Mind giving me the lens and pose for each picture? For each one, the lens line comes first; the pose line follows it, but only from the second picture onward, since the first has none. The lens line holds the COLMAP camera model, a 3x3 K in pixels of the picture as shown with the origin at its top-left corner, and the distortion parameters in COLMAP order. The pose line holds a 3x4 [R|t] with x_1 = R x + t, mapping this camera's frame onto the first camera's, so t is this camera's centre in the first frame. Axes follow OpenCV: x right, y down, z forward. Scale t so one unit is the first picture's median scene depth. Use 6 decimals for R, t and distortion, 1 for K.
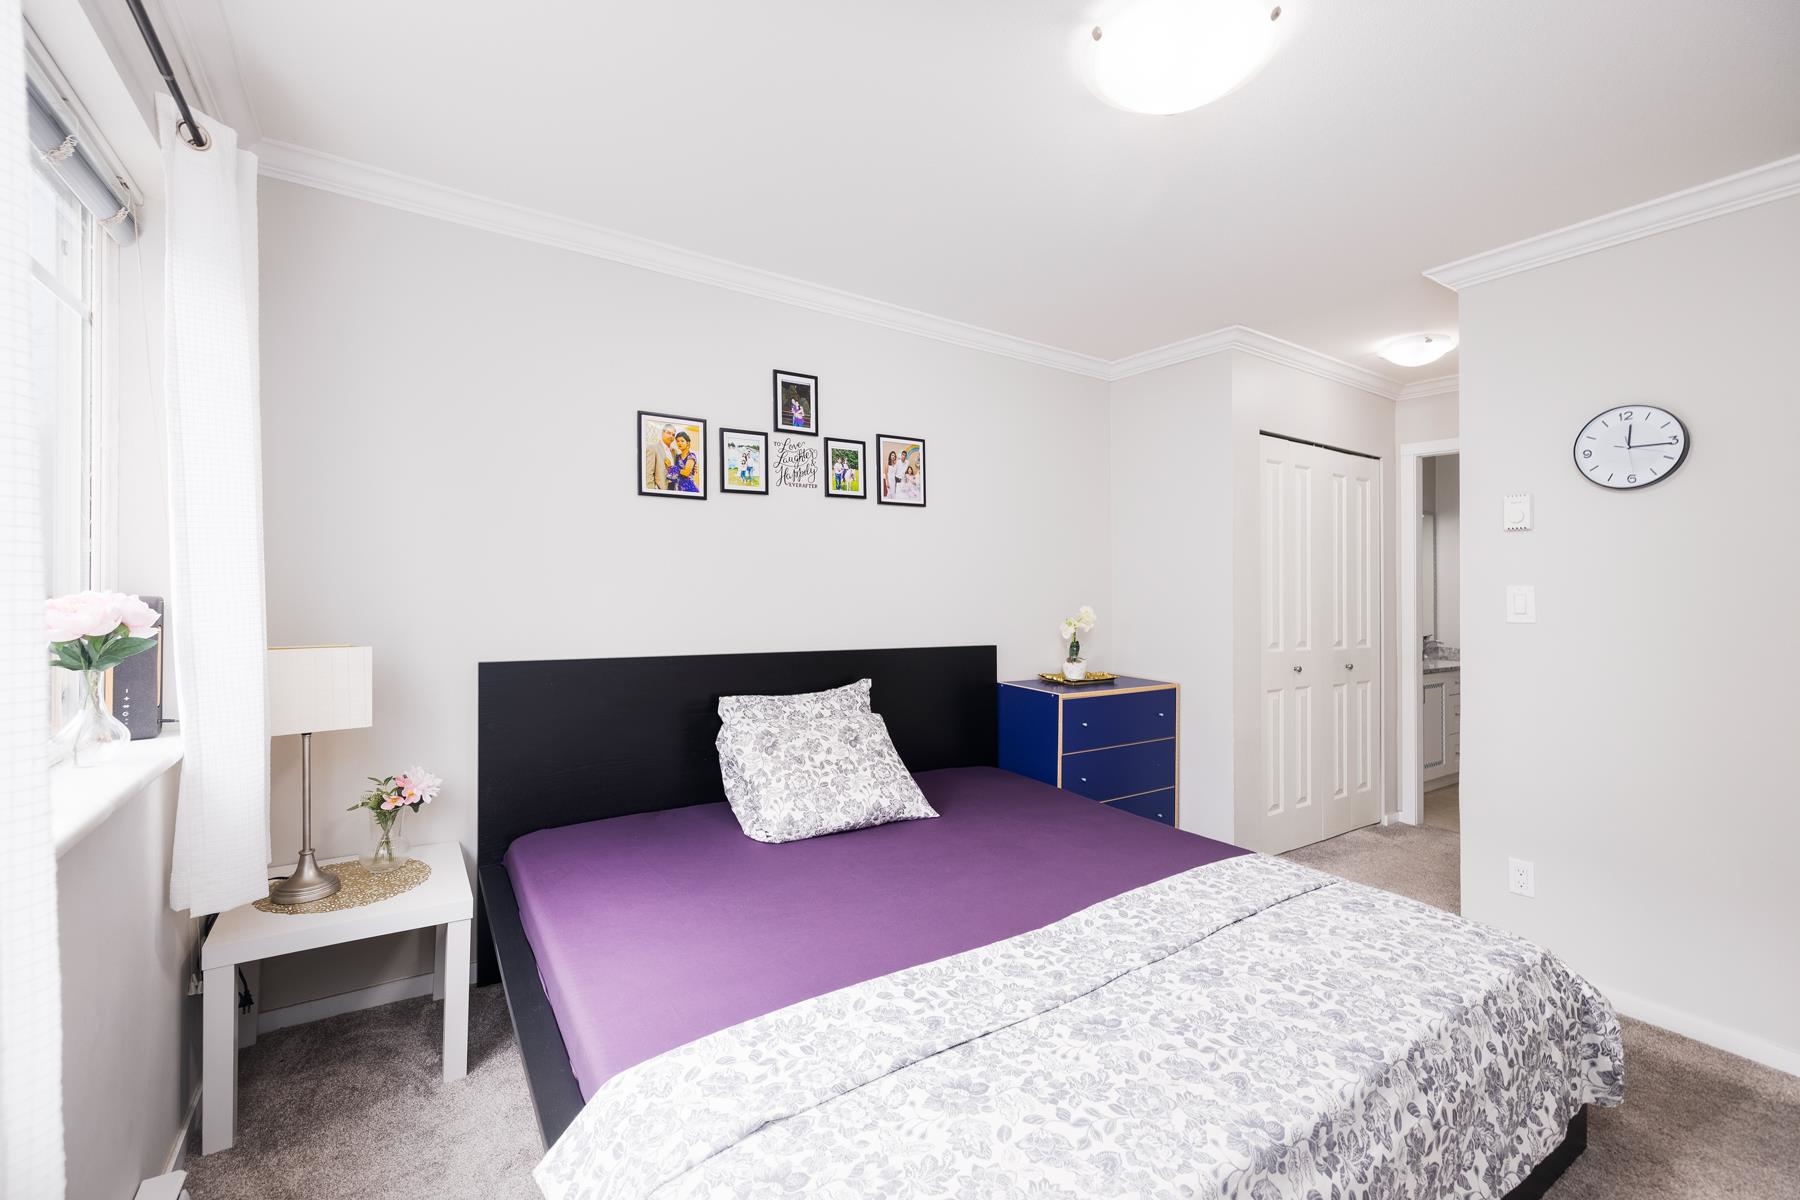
lens RADIAL K [[756.2, 0, 903.1], [0, 756.2, 587.4], [0, 0, 1]] dist [0.002903, -0.001694]
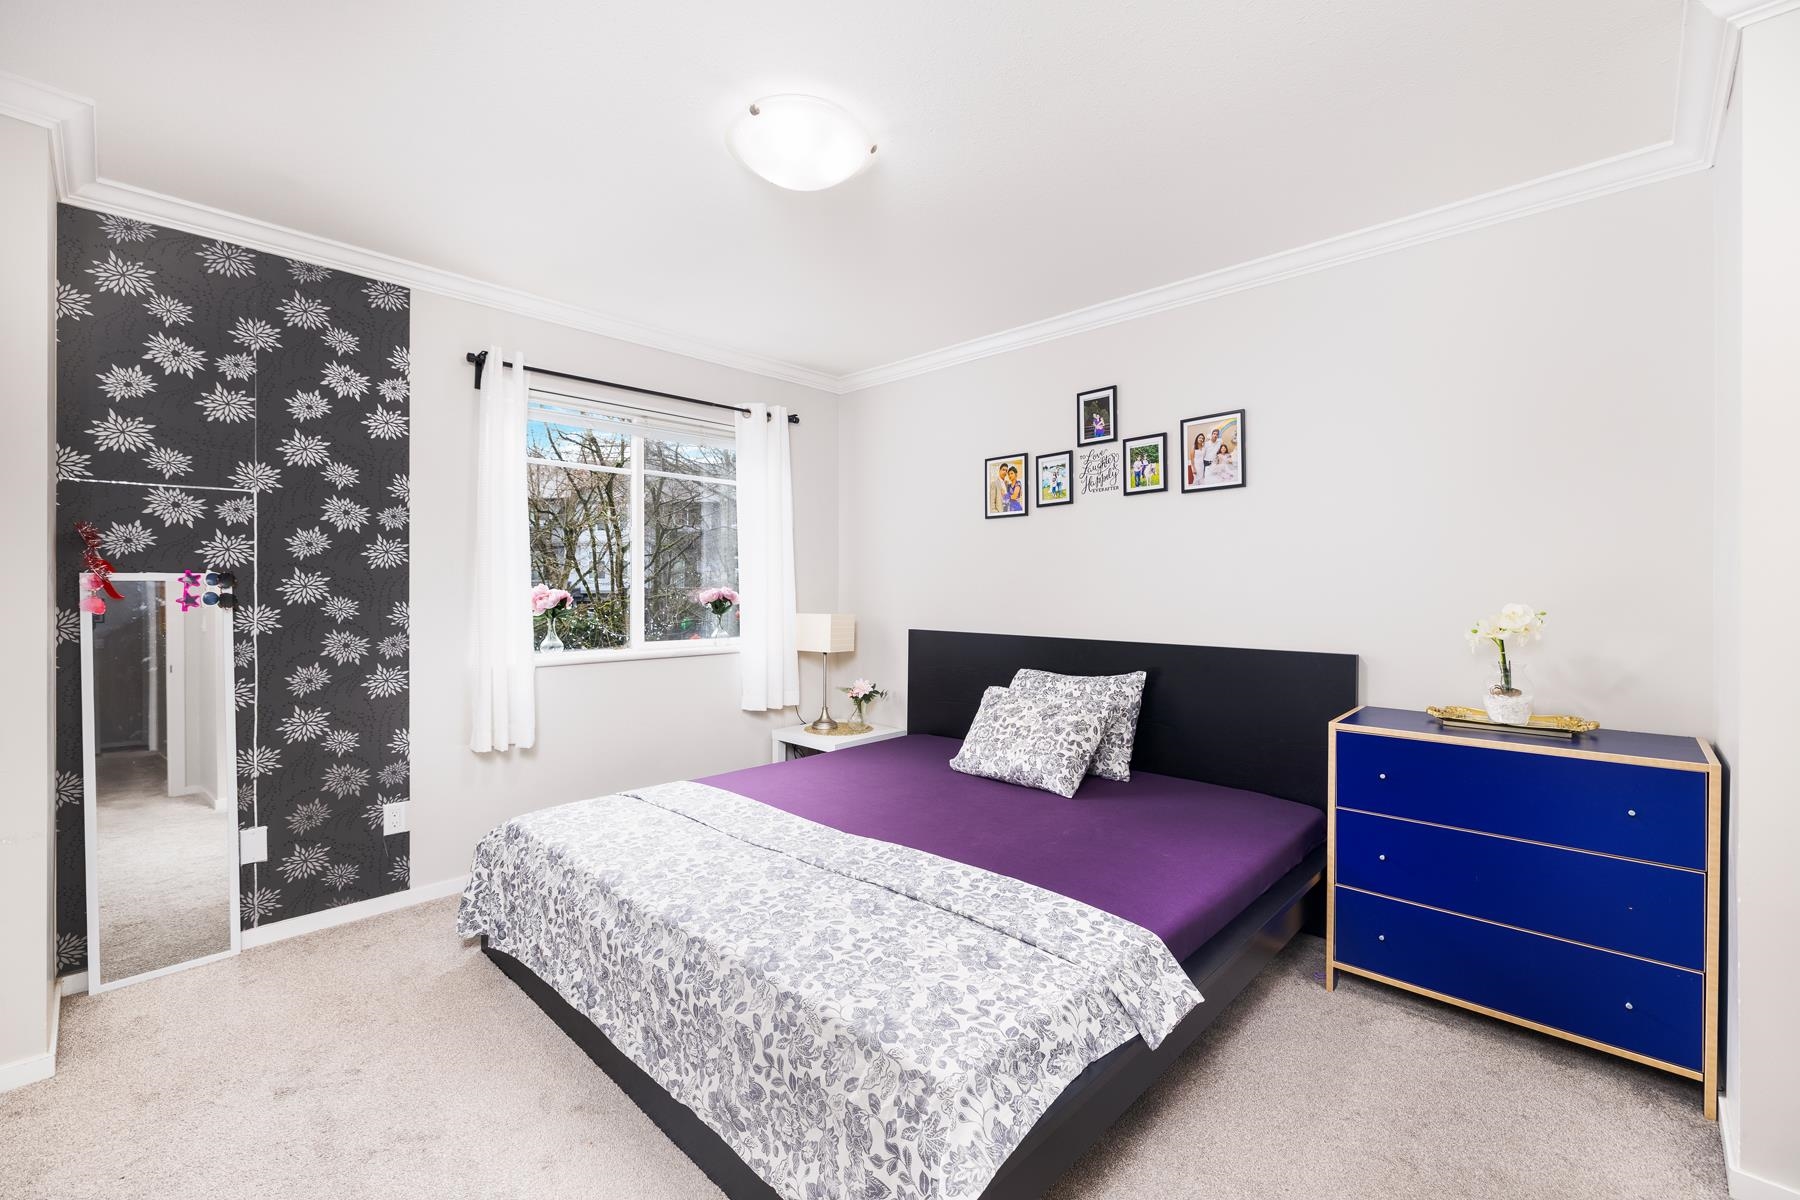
lens RADIAL K [[756.2, 0, 907.1], [0, 756.2, 603.3], [0, 0, 1]] dist [0.002903, -0.001694]
pose [[0.225127, 0.006123, -0.974310, 0.888915], [0.002498, 0.999973, 0.006861, 0.023049], [0.974326, -0.003978, 0.225106, 0.479817]]
